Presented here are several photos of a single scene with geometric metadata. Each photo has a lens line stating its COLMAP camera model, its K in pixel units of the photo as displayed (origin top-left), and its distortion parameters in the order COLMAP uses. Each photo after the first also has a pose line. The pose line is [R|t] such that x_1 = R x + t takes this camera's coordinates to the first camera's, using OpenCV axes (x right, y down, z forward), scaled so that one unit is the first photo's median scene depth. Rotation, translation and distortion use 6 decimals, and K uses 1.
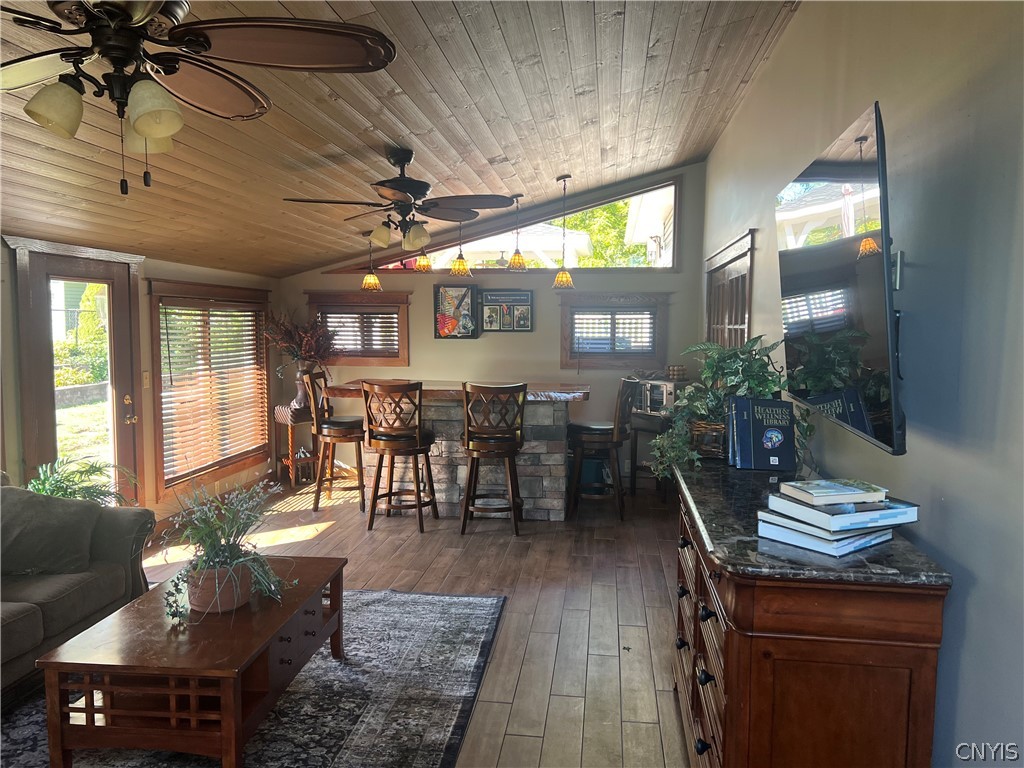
lens RADIAL K [[764.2, 0, 511.6], [0, 764.2, 386.4], [0, 0, 1]] dist [0.019791, -0.005615]
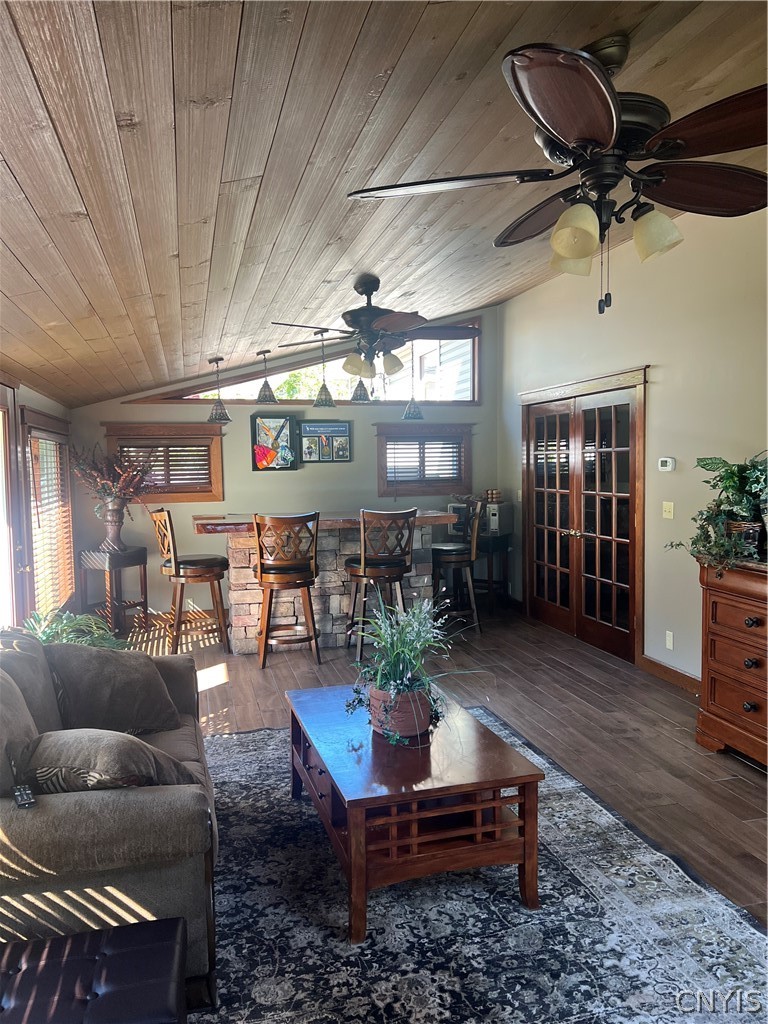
lens RADIAL K [[764.2, 0, 387.5], [0, 764.2, 508.7], [0, 0, 1]] dist [0.019791, -0.005615]
pose [[0.924888, -0.041221, 0.377999, -0.316392], [0.049801, 0.998675, -0.012947, 0.006295], [-0.376965, 0.030799, 0.925715, 0.039095]]
